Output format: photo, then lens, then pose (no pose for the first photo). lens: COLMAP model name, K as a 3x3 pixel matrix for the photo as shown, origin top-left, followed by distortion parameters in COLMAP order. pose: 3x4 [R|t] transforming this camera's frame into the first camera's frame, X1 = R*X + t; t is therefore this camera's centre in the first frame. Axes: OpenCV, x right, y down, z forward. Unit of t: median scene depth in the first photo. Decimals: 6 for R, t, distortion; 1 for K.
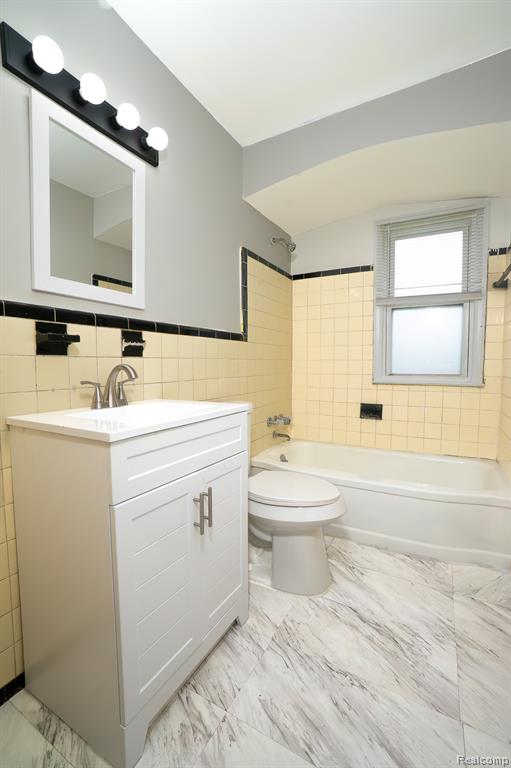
lens RADIAL K [[342.5, 0, 255.5], [0, 342.5, 384.0], [0, 0, 1]] dist [-0.031510, 0.000332]
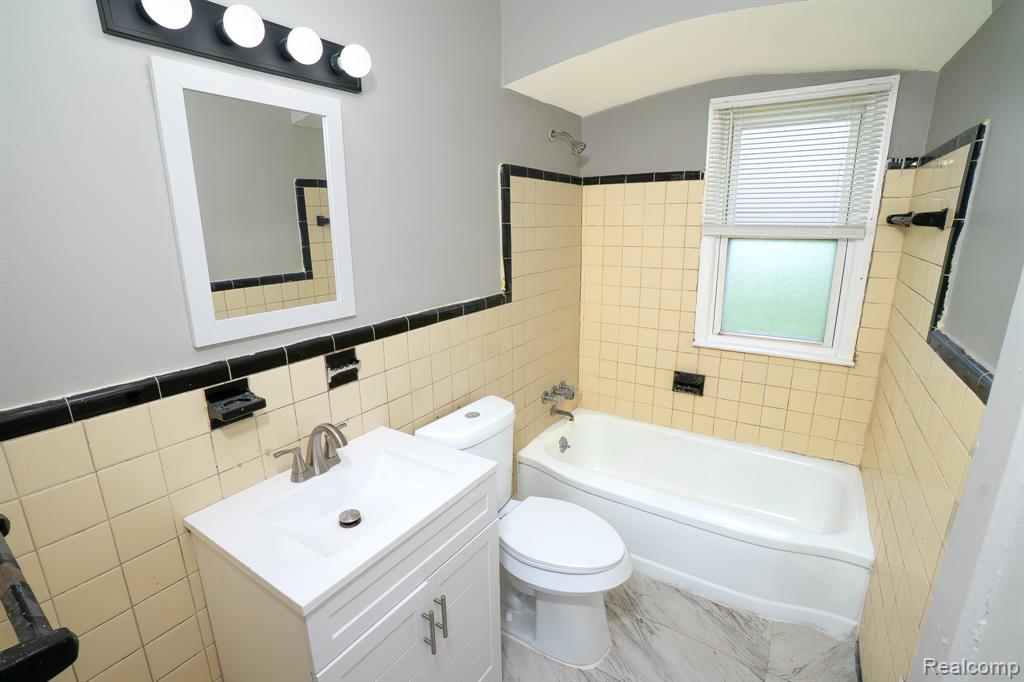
lens RADIAL K [[476.7, 0, 512.0], [0, 476.7, 341.0], [0, 0, 1]] dist [-0.027380, 0.000365]
pose [[0.997585, 0.007017, -0.069108, 0.047448], [0.005551, 0.983650, 0.180007, -0.228898], [0.069241, -0.179956, 0.981235, 0.020716]]
